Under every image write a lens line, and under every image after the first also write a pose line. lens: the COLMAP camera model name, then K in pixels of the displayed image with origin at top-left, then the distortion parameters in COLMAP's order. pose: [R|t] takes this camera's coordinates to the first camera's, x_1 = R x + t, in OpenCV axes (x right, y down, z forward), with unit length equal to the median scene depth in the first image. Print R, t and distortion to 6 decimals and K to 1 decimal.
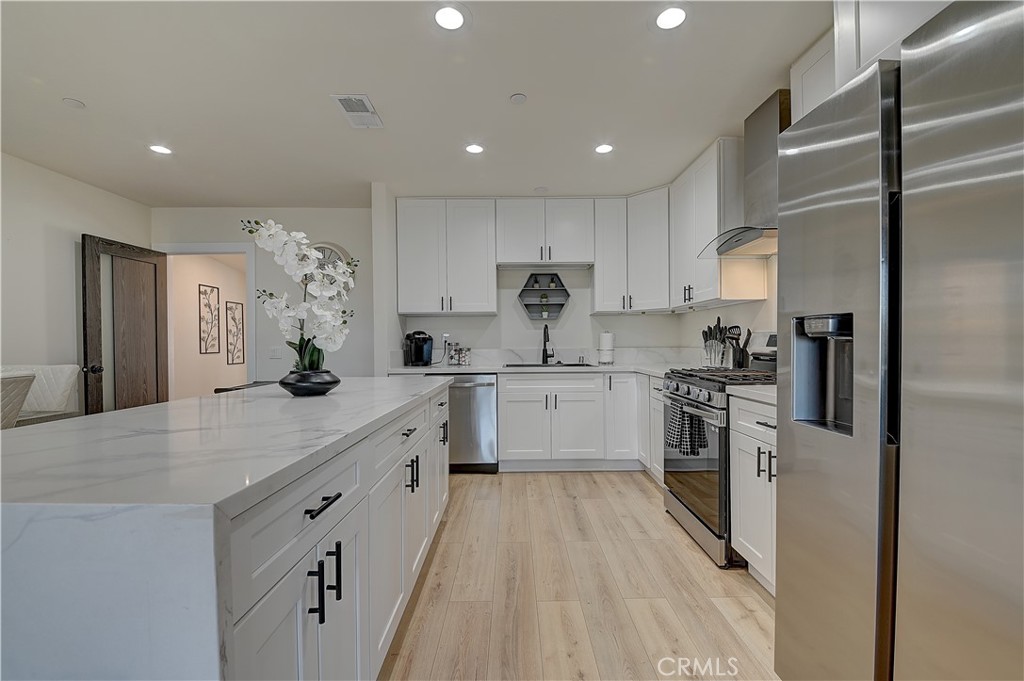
lens RADIAL K [[428.4, 0, 511.9], [0, 428.4, 348.9], [0, 0, 1]] dist [0.031745, -0.000068]
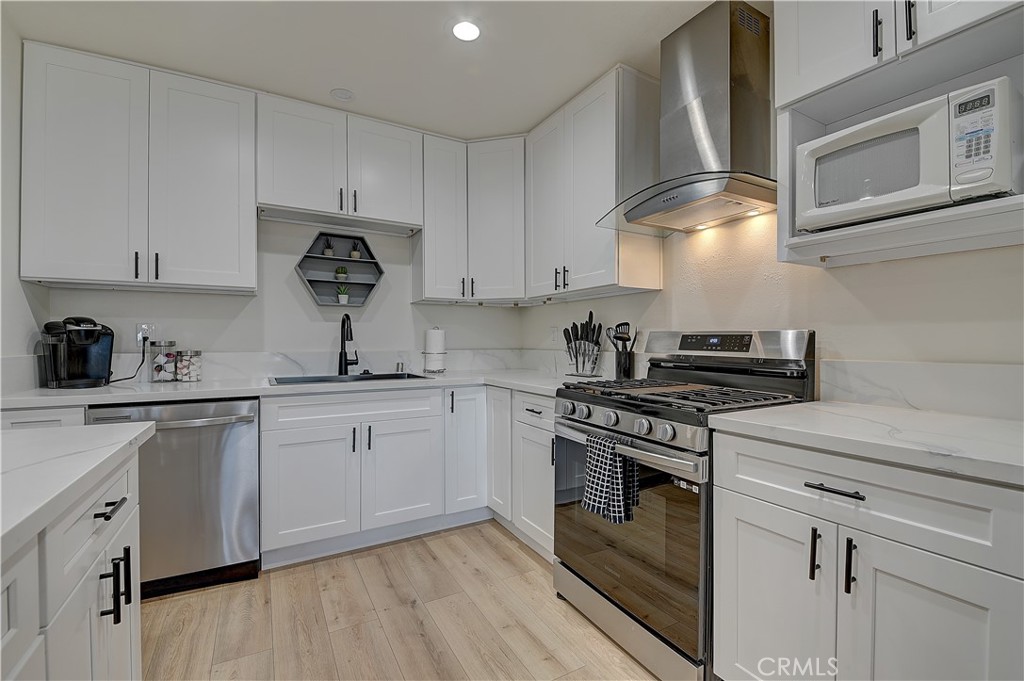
lens RADIAL K [[441.8, 0, 514.2], [0, 441.8, 344.5], [0, 0, 1]] dist [0.032274, -0.031272]
pose [[0.868106, 0.004754, 0.496356, -0.033054], [-0.000459, 0.999961, -0.008774, -0.005537], [-0.496379, 0.007389, 0.868075, 0.317036]]
